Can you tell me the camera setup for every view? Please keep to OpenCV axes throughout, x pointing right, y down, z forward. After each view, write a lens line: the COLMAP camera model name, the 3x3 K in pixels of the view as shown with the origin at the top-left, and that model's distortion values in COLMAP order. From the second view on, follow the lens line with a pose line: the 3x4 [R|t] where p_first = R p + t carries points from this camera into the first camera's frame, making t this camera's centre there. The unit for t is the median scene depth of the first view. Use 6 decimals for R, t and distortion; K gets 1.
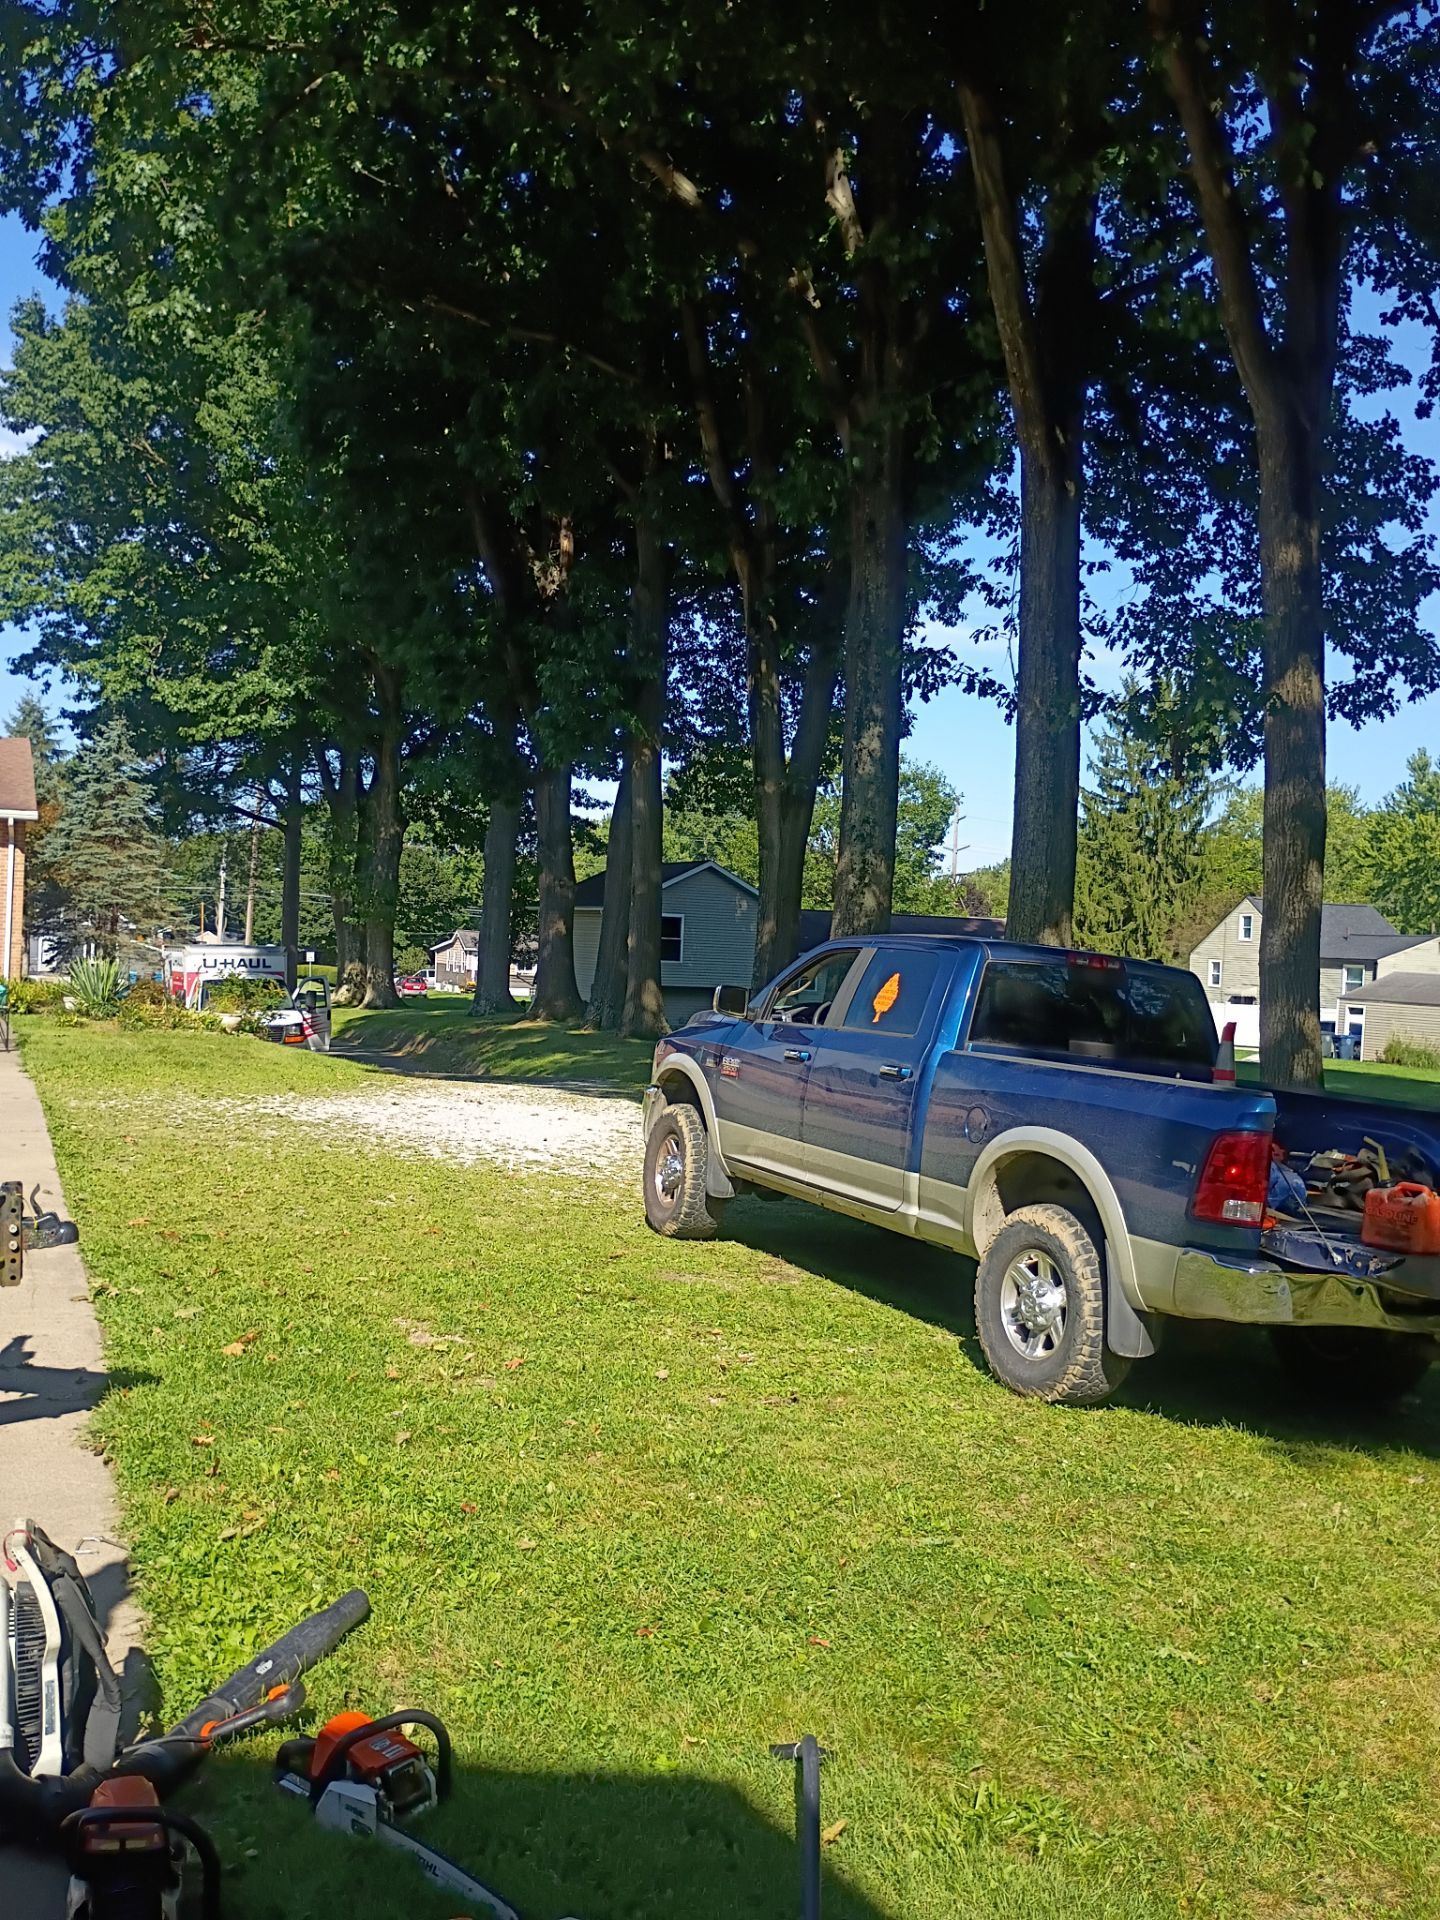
lens RADIAL K [[1670.5, 0, 711.5], [0, 1670.5, 967.4], [0, 0, 1]] dist [0.058470, -0.080471]
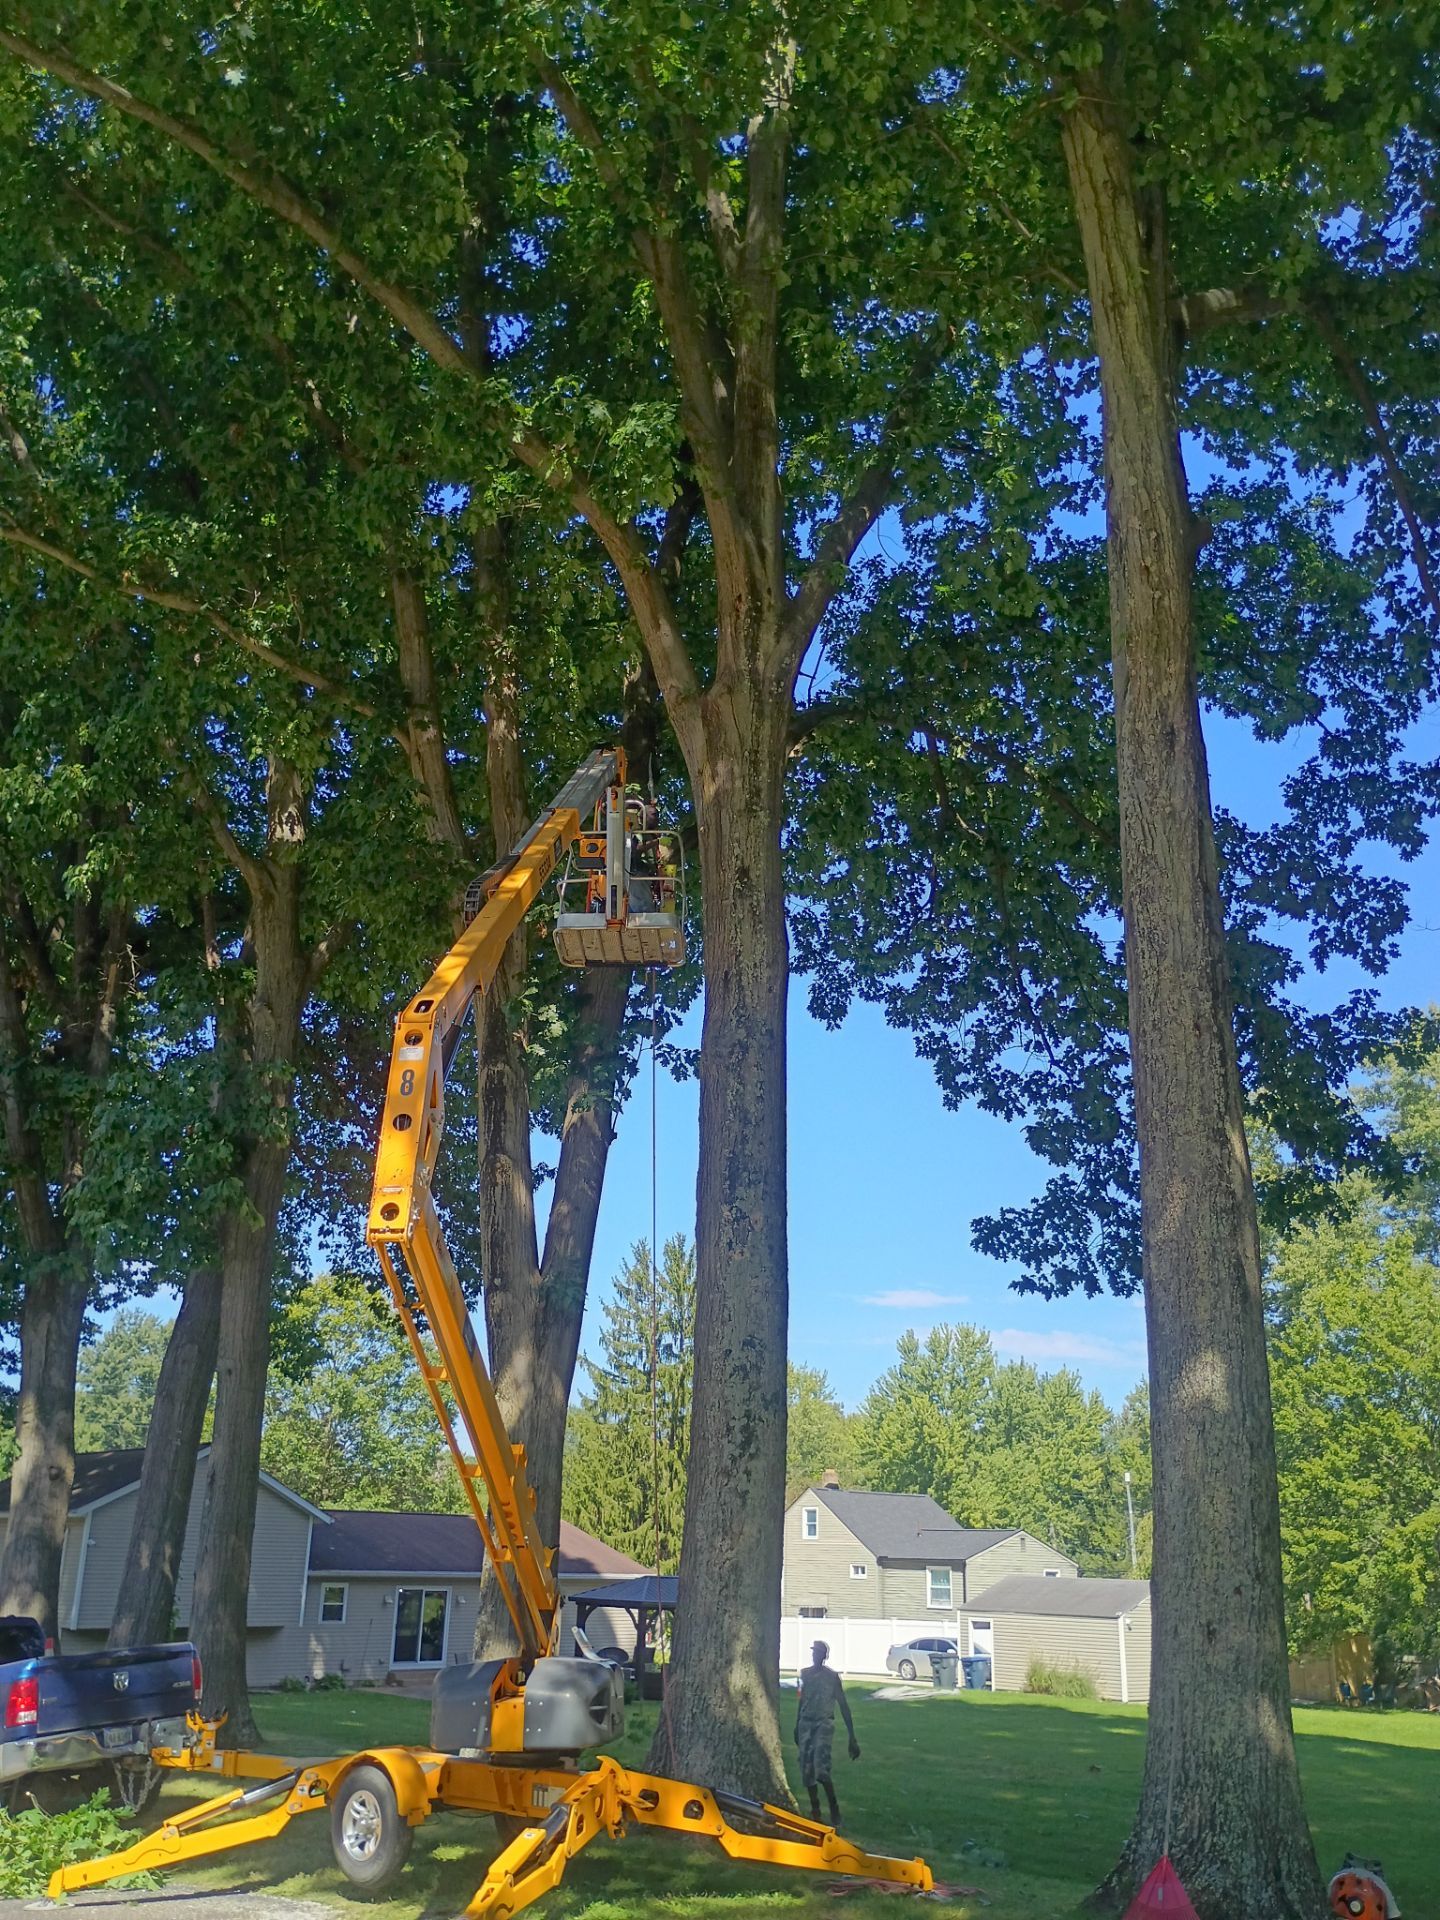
lens RADIAL K [[1670.5, 0, 715.2], [0, 1670.5, 993.8], [0, 0, 1]] dist [0.058470, -0.080471]
pose [[0.941603, 0.084986, 0.325824, -0.046354], [0.025821, 0.946553, -0.321513, -0.006152], [-0.335734, 0.311151, 0.889083, 0.178506]]
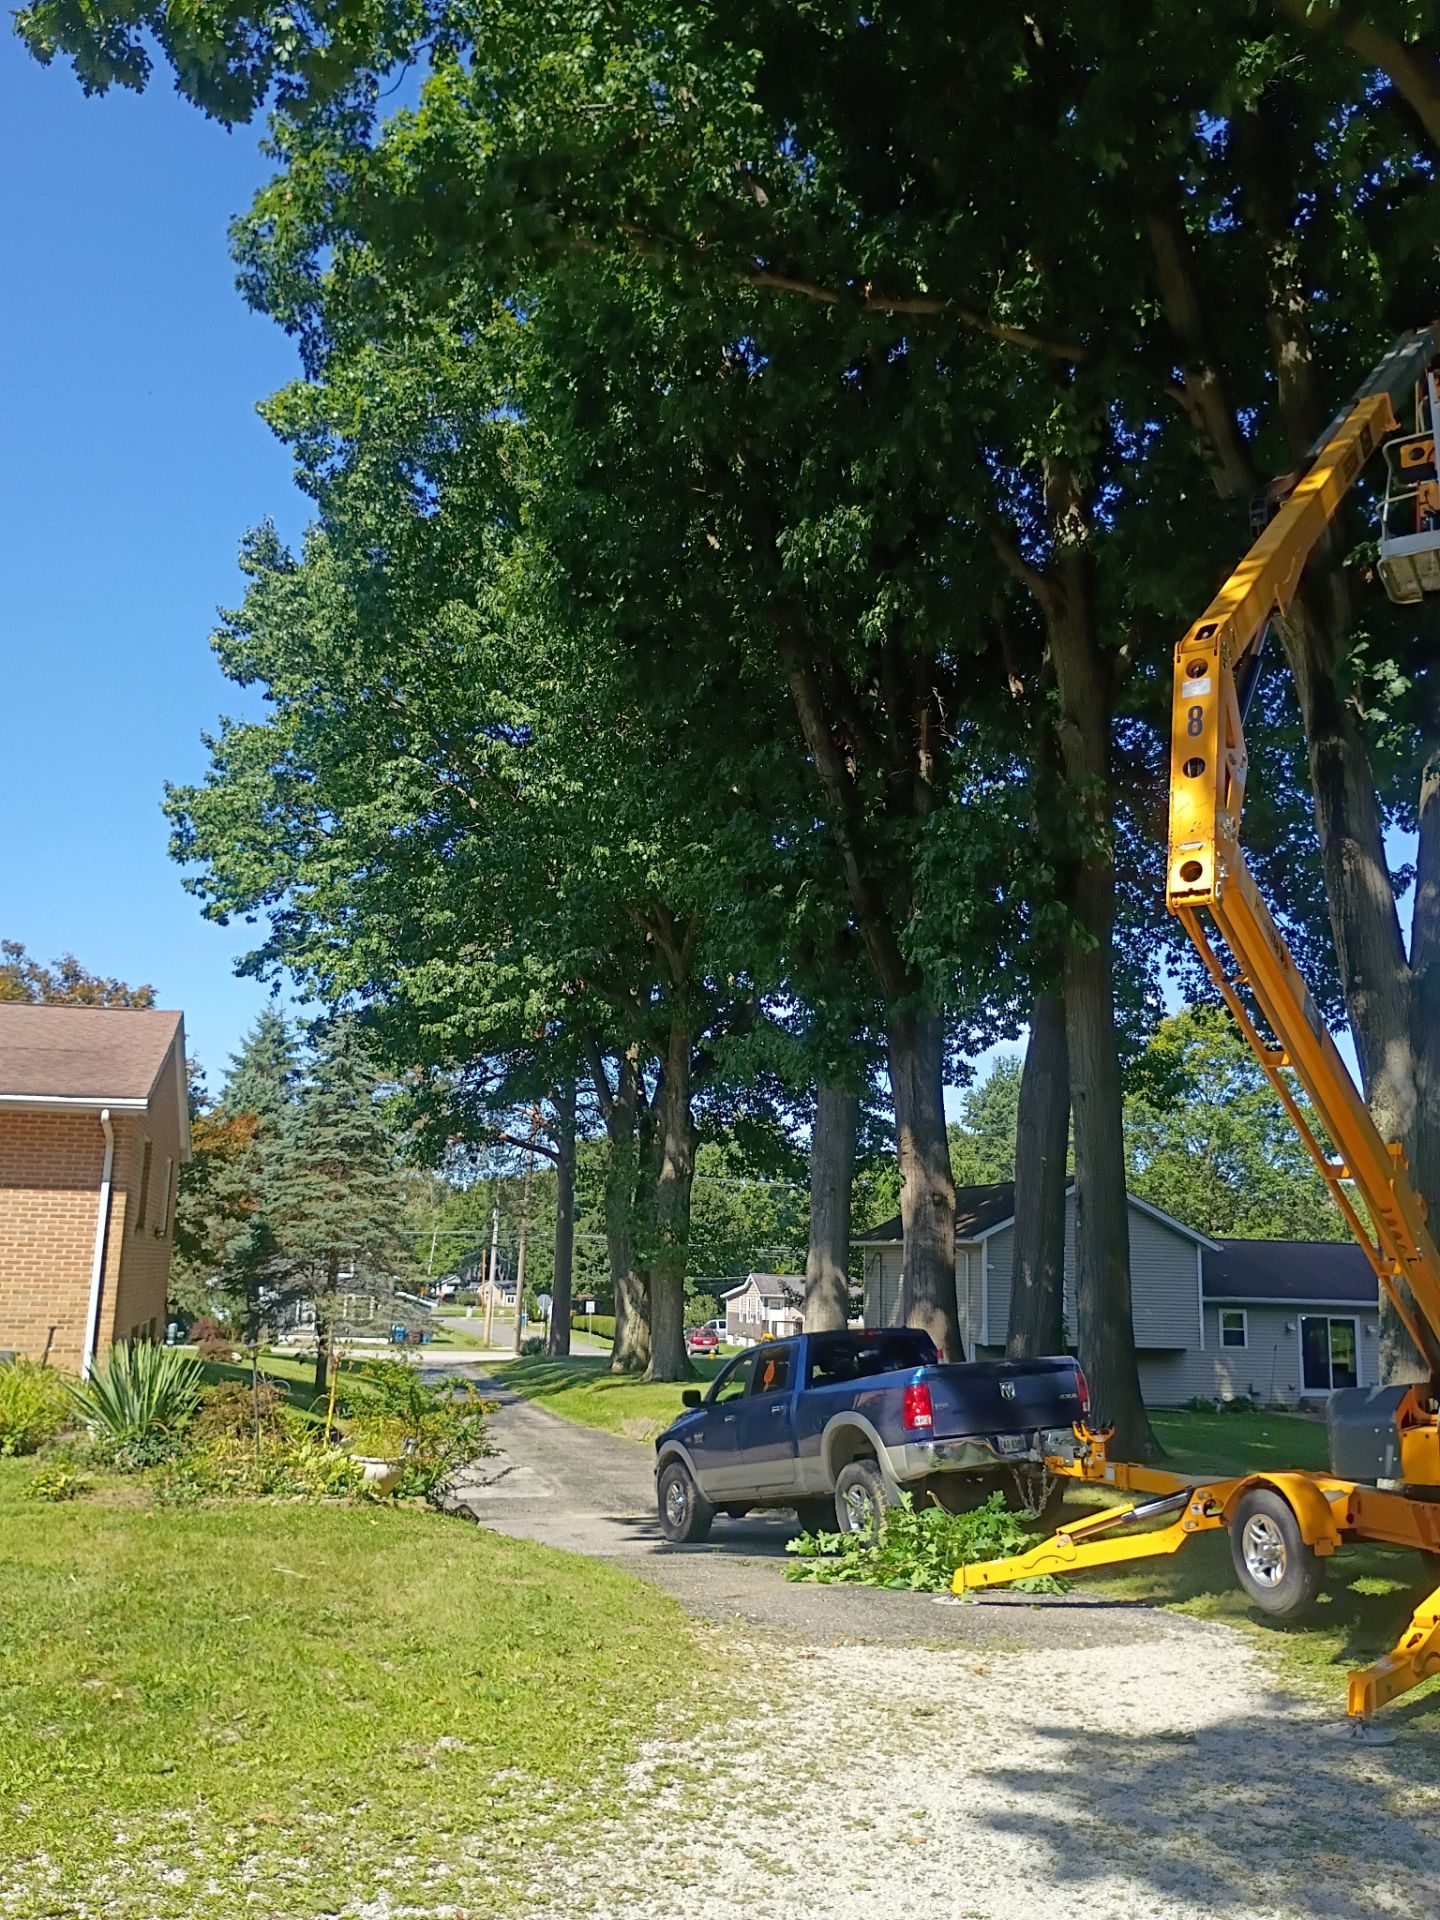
lens RADIAL K [[1670.5, 0, 723.6], [0, 1670.5, 942.5], [0, 0, 1]] dist [0.058470, -0.080471]
pose [[0.987022, -0.049388, -0.152799, -0.040398], [0.015398, 0.976254, -0.216080, -0.004560], [0.159842, 0.210923, 0.964345, 0.196069]]
